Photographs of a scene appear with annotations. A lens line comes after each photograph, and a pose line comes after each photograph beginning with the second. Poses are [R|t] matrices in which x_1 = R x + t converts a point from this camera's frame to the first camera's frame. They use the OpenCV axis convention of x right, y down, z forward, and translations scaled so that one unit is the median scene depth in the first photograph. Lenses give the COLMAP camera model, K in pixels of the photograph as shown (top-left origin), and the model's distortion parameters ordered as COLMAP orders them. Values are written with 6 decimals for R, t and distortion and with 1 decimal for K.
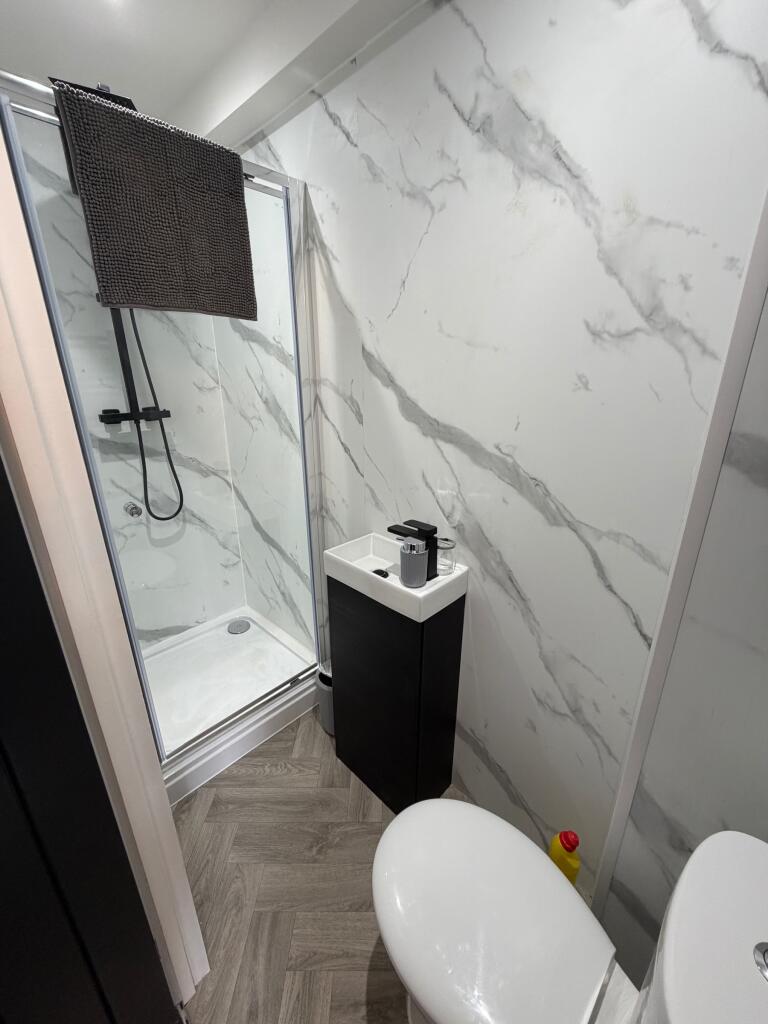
lens RADIAL K [[408.4, 0, 378.7], [0, 408.4, 513.1], [0, 0, 1]] dist [0.000329, -0.000317]
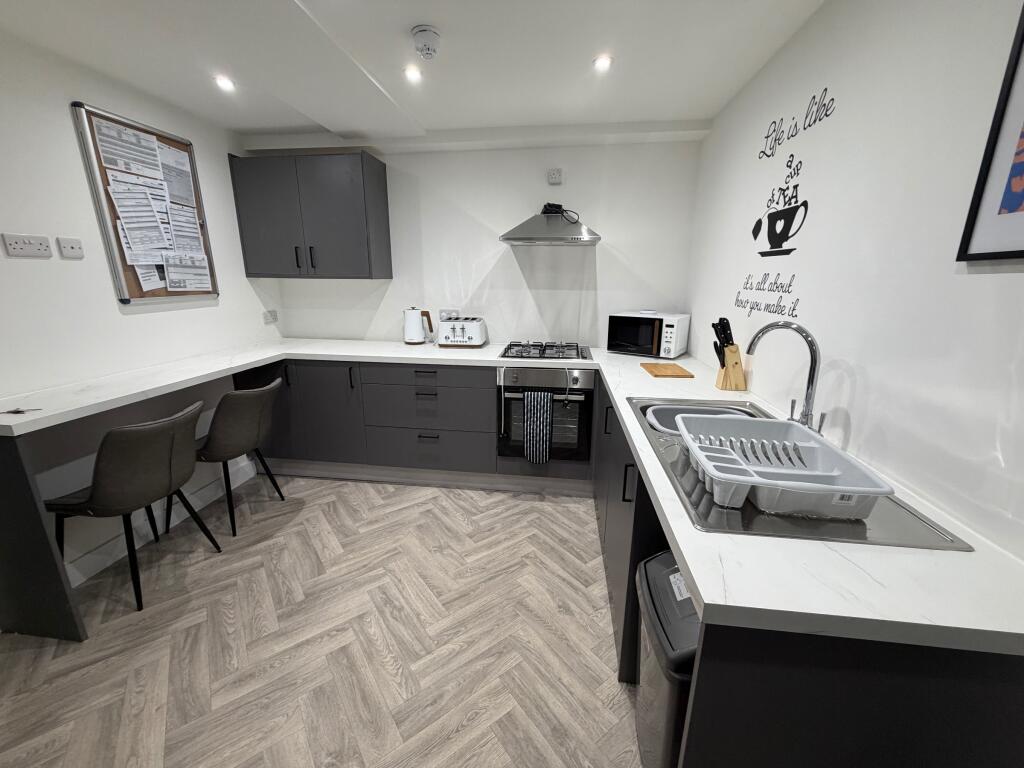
lens RADIAL K [[408.4, 0, 511.3], [0, 408.4, 384.9], [0, 0, 1]] dist [0.000329, -0.000317]
pose [[0.607353, 0.201824, -0.768368, 1.374717], [-0.263428, 0.963634, 0.044889, -0.009463], [0.749485, 0.175146, 0.638432, 0.020781]]
